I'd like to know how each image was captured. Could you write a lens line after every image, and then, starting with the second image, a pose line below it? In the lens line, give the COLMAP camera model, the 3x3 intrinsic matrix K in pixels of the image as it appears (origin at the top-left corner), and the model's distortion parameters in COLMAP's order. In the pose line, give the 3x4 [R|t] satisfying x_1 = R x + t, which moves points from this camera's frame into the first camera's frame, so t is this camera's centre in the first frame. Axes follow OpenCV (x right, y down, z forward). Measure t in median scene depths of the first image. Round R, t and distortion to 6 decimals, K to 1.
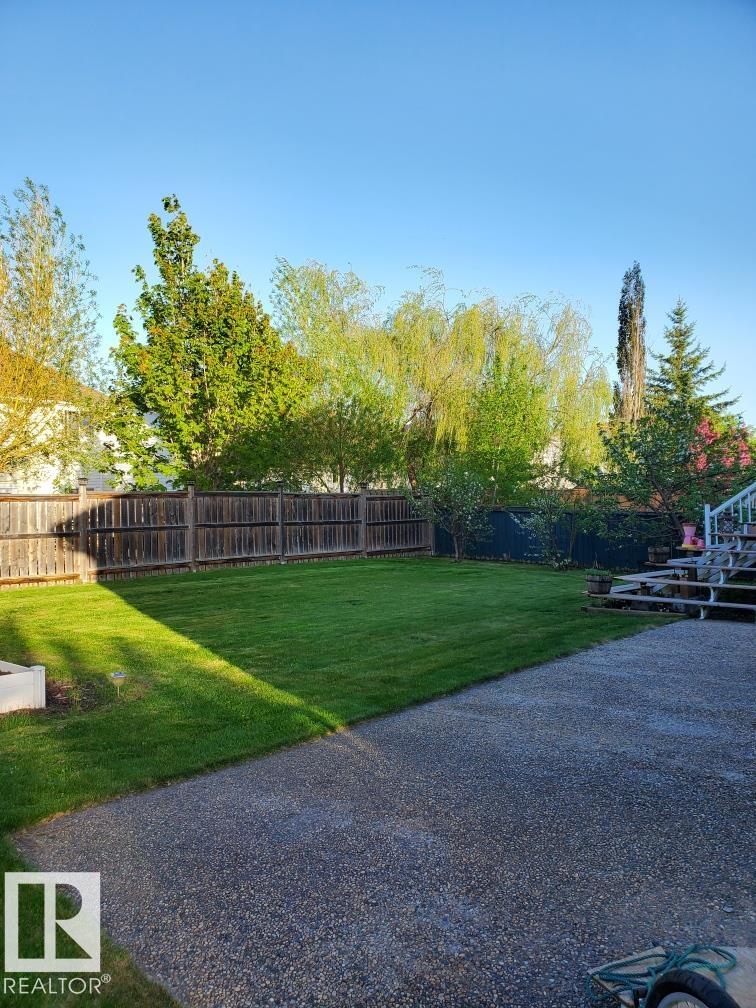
lens RADIAL K [[810.8, 0, 378.0], [0, 810.8, 504.0], [0, 0, 1]] dist [0.053738, -0.001821]
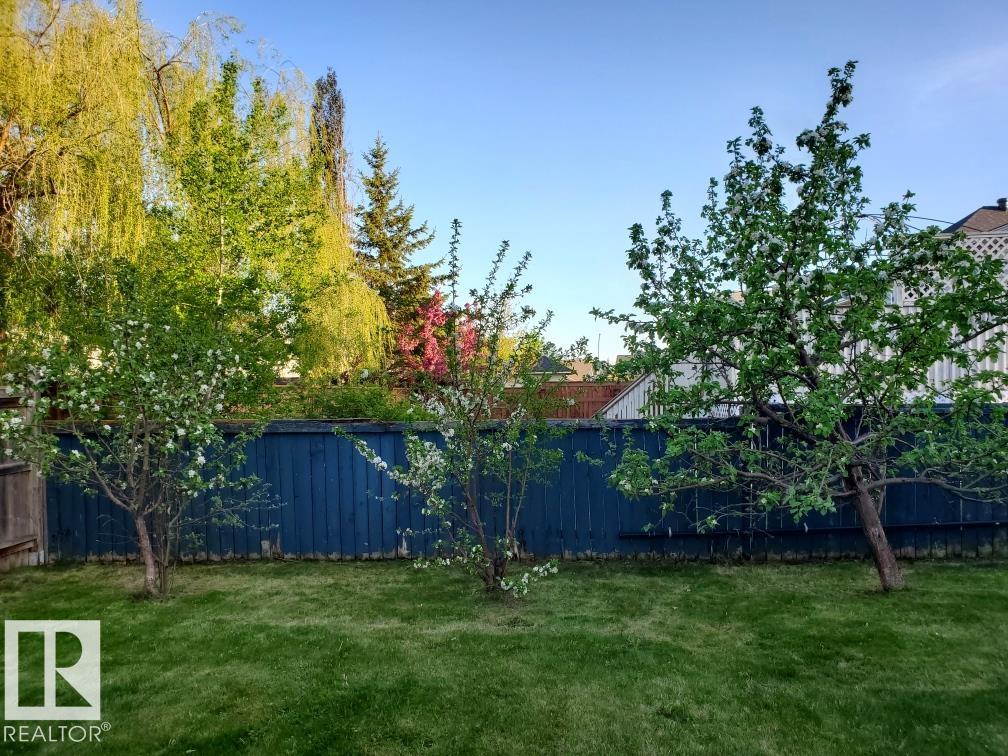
lens RADIAL K [[810.8, 0, 504.0], [0, 810.8, 378.0], [0, 0, 1]] dist [0.053738, -0.001821]
pose [[0.797451, -0.002204, 0.603379, 0.006075], [0.026965, 0.999124, -0.031988, -0.000946], [-0.602780, 0.041779, 0.796813, 0.348601]]
